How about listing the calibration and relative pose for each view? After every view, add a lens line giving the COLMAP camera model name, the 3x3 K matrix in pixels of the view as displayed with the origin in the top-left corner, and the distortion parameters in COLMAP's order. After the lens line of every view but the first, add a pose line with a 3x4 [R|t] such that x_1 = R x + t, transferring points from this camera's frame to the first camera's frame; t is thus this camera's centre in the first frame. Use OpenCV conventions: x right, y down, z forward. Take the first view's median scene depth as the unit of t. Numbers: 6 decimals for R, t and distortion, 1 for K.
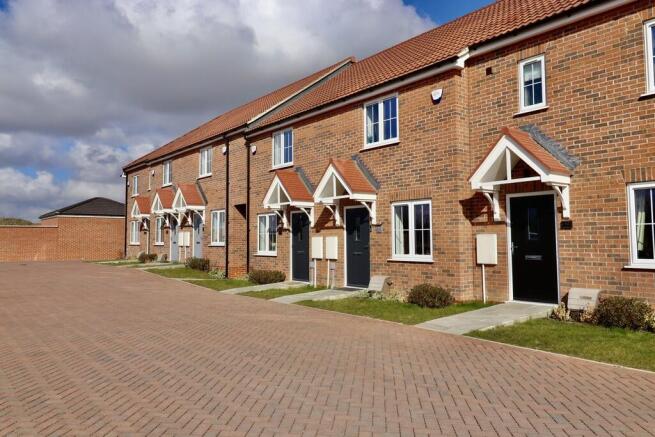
lens RADIAL K [[449.3, 0, 327.5], [0, 449.3, 218.5], [0, 0, 1]] dist [-0.000859, -0.002817]
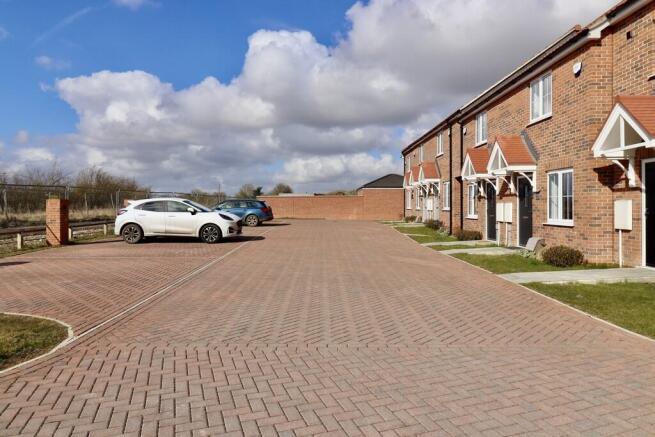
lens RADIAL K [[399.8, 0, 327.5], [0, 399.8, 218.5], [0, 0, 1]] dist [0.001724, -0.001095]
pose [[0.761167, 0.029567, -0.647881, 0.331607], [0.019539, 0.997461, 0.068477, 0.000796], [0.648261, -0.064781, 0.758657, -0.093758]]
